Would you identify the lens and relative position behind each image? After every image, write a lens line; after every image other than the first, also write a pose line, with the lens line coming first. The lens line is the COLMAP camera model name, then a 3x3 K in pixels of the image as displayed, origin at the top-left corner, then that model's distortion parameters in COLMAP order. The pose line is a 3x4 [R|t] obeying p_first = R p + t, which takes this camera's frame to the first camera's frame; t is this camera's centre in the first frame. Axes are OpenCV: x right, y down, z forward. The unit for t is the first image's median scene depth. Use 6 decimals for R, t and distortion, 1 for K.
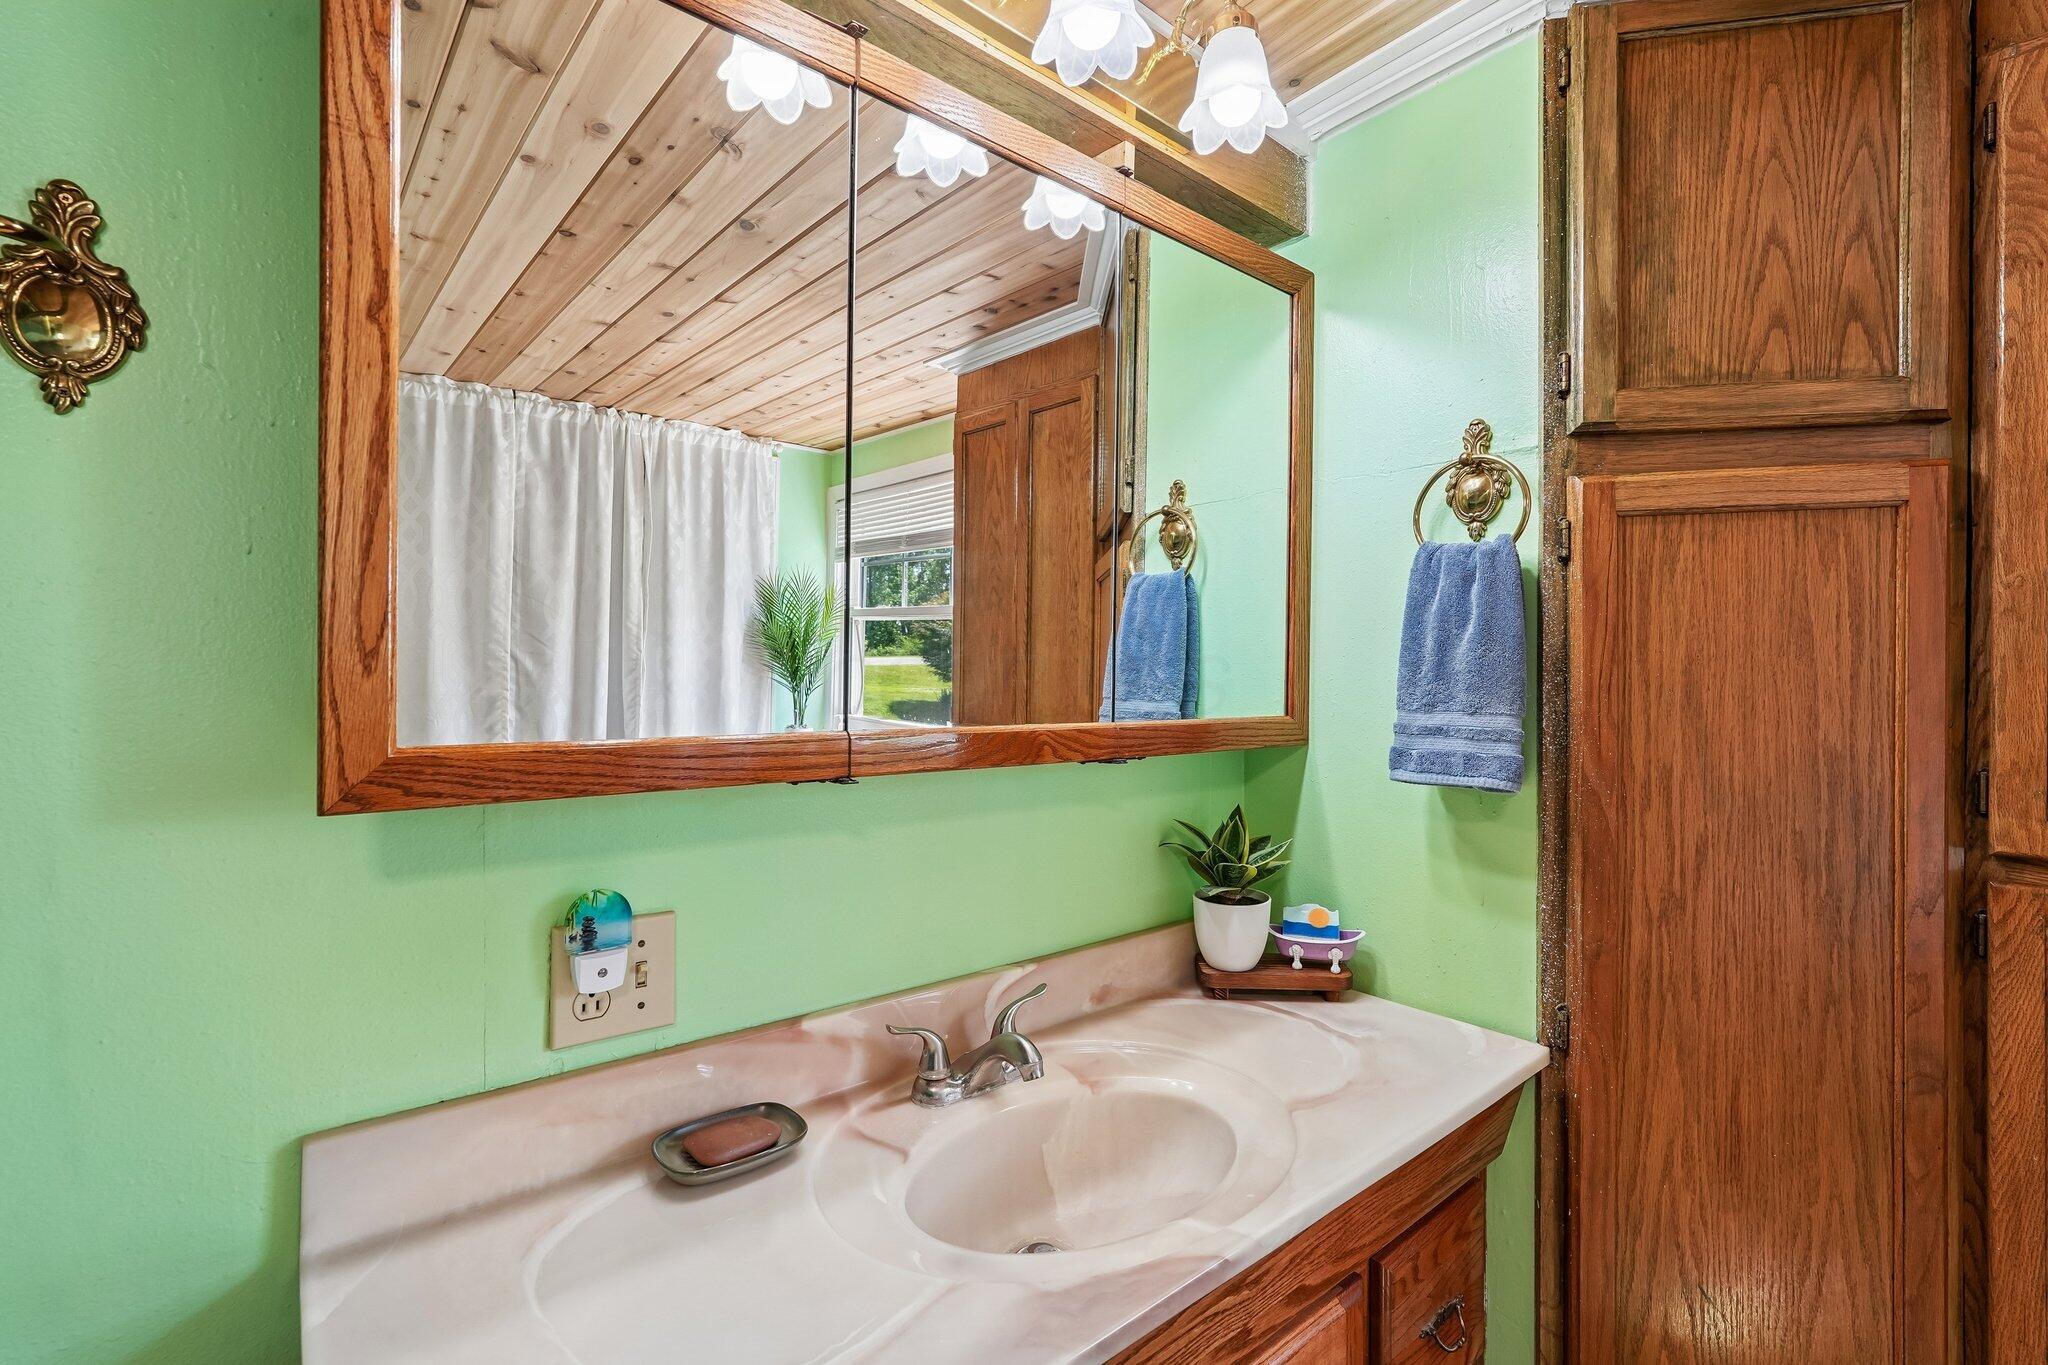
lens RADIAL K [[942.3, 0, 1056.8], [0, 942.3, 681.6], [0, 0, 1]] dist [-0.002571, -0.000010]
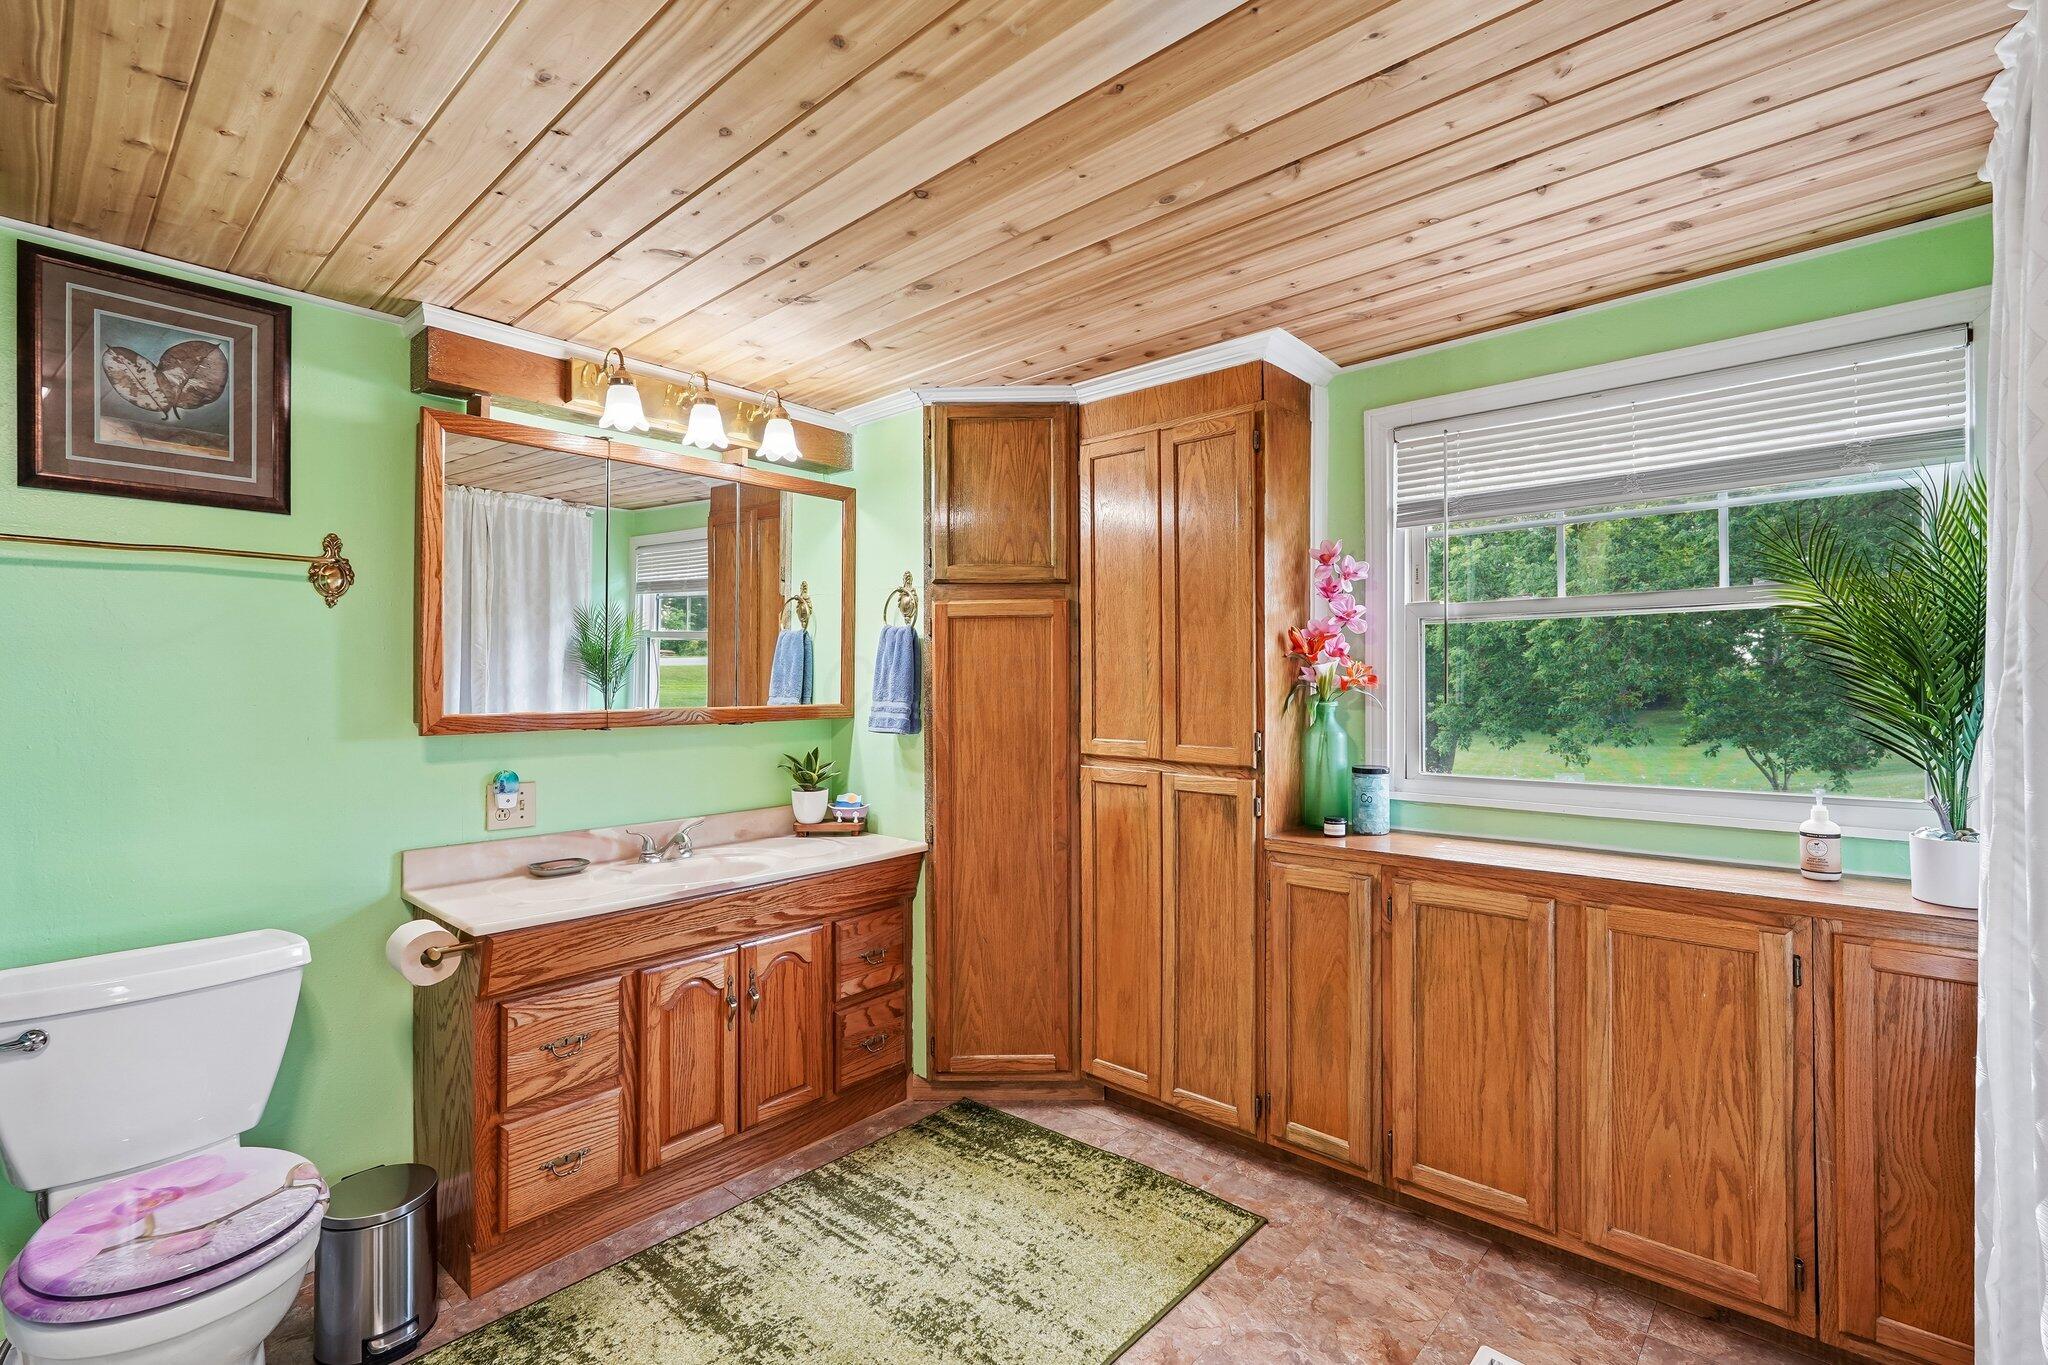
lens RADIAL K [[913.9, 0, 1018.7], [0, 913.9, 675.4], [0, 0, 1]] dist [-0.002698, 0.001258]
pose [[0.990273, -0.004905, 0.139049, 0.441829], [0.005321, 0.999982, -0.002620, -0.023481], [-0.139034, 0.003334, 0.990282, -1.315302]]
